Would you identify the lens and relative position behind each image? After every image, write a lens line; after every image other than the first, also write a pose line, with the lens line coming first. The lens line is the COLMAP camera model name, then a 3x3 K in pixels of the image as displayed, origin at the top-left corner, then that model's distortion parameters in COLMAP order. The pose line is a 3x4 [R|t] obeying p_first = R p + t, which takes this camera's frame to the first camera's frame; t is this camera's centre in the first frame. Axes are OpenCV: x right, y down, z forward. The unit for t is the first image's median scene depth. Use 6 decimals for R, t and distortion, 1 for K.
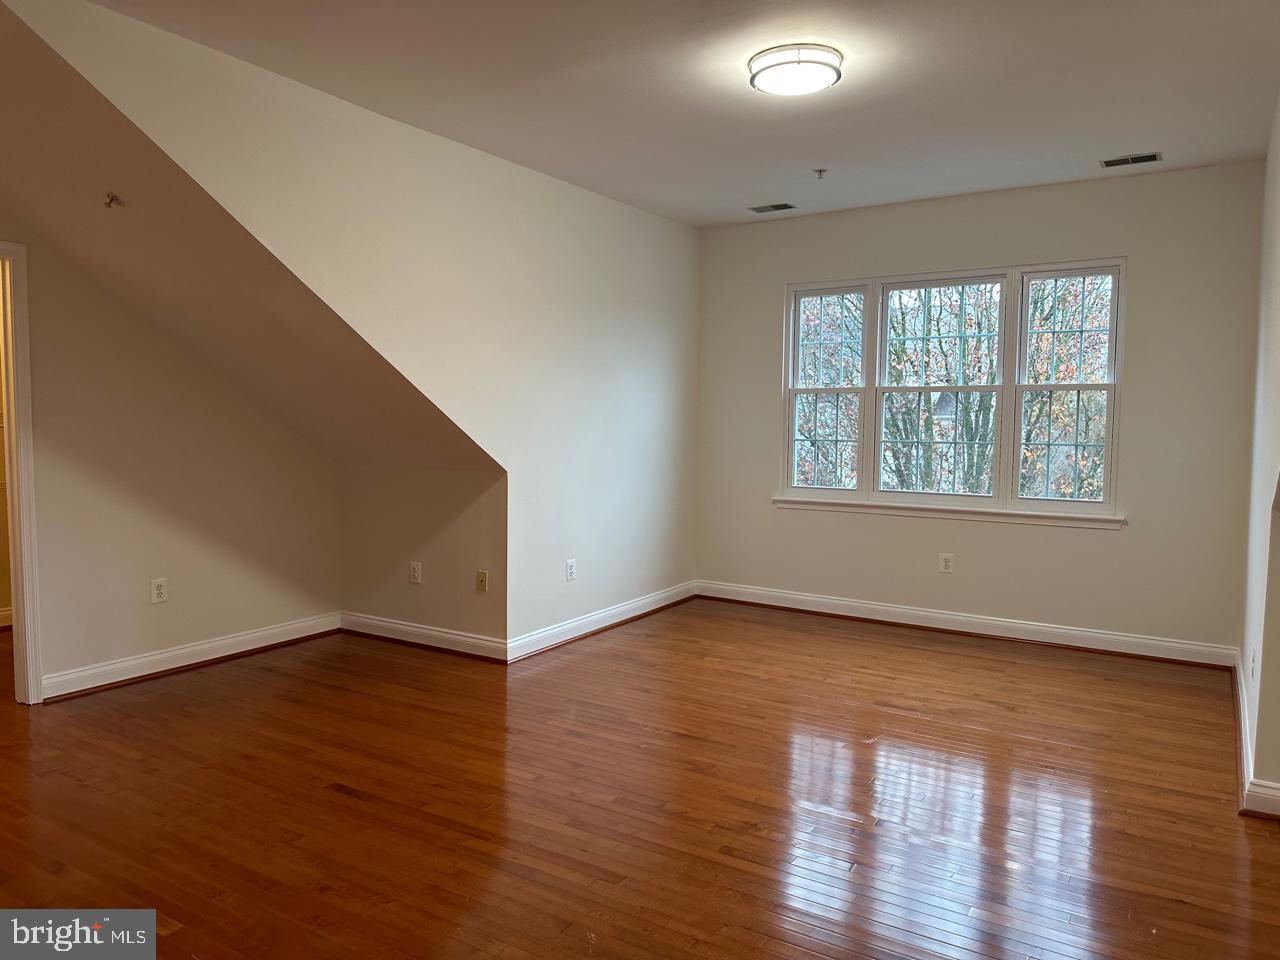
lens RADIAL K [[902.0, 0, 646.9], [0, 902.0, 479.8], [0, 0, 1]] dist [0.081665, -0.097296]
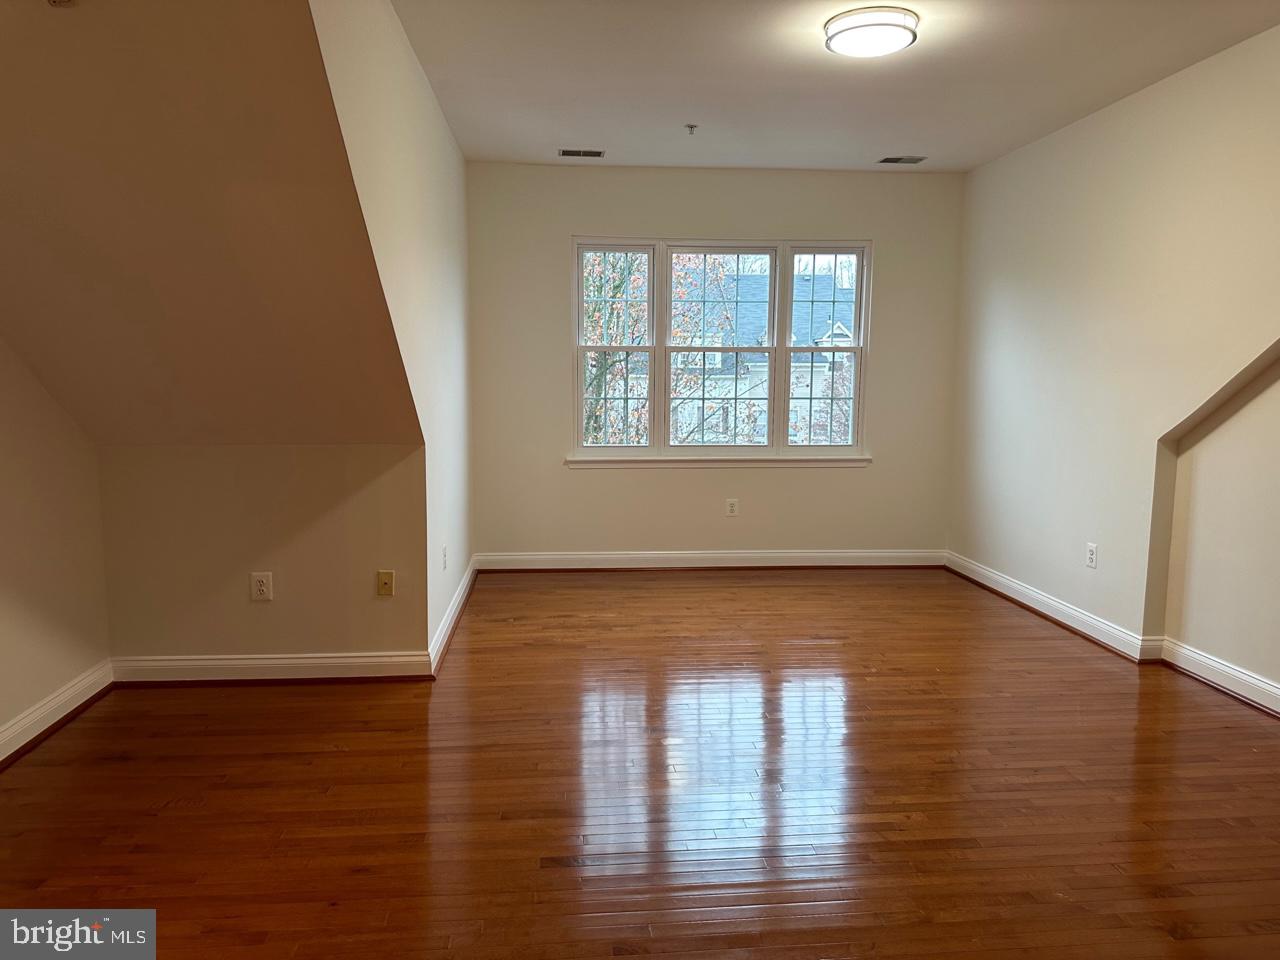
lens RADIAL K [[902.0, 0, 638.9], [0, 902.0, 470.7], [0, 0, 1]] dist [0.081665, -0.097296]
pose [[0.789305, -0.068837, 0.610130, -0.463662], [0.039503, 0.997330, 0.061419, -0.026884], [-0.612729, -0.024376, 0.789917, 0.218669]]
